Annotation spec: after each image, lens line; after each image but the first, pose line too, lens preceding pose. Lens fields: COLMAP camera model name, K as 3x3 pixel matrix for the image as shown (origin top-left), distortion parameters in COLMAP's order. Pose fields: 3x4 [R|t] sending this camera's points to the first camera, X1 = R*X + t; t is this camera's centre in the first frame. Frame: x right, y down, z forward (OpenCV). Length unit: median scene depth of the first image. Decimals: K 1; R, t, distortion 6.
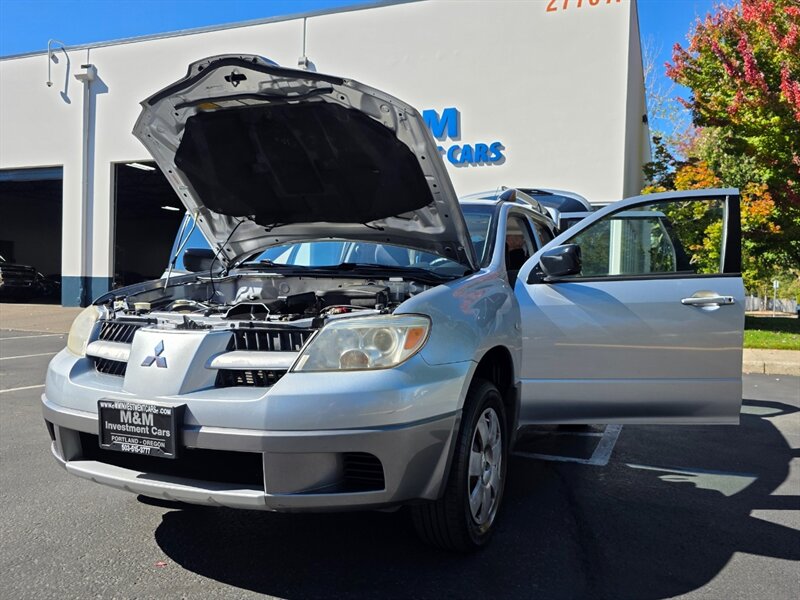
lens RADIAL K [[656.1, 0, 410.9], [0, 656.1, 301.3], [0, 0, 1]] dist [0.009314, -0.004350]
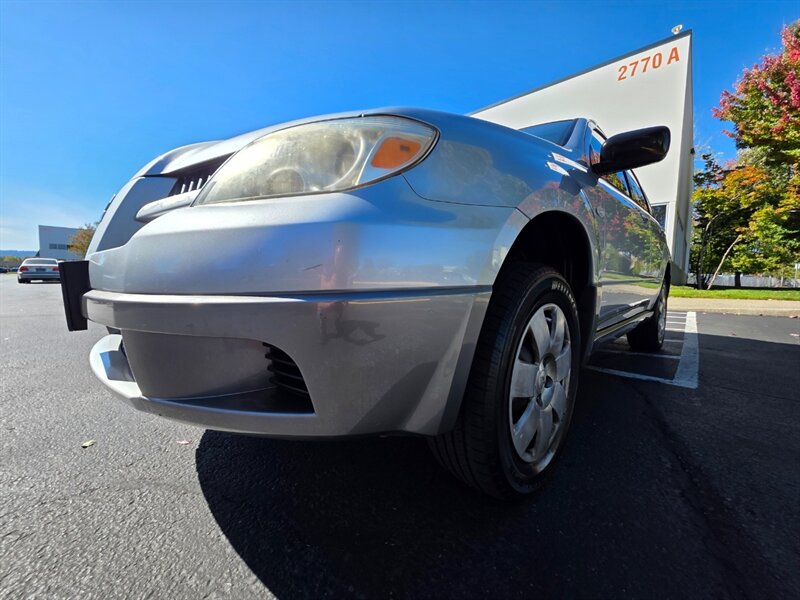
lens RADIAL K [[318.4, 0, 400.0], [0, 318.4, 300.0], [0, 0, 1]] dist [0.001173, 0.000258]
pose [[0.931153, 0.018711, -0.364148, 0.017345], [0.001348, 0.998499, 0.054753, 0.026708], [0.364626, -0.051474, 0.929730, 0.117508]]
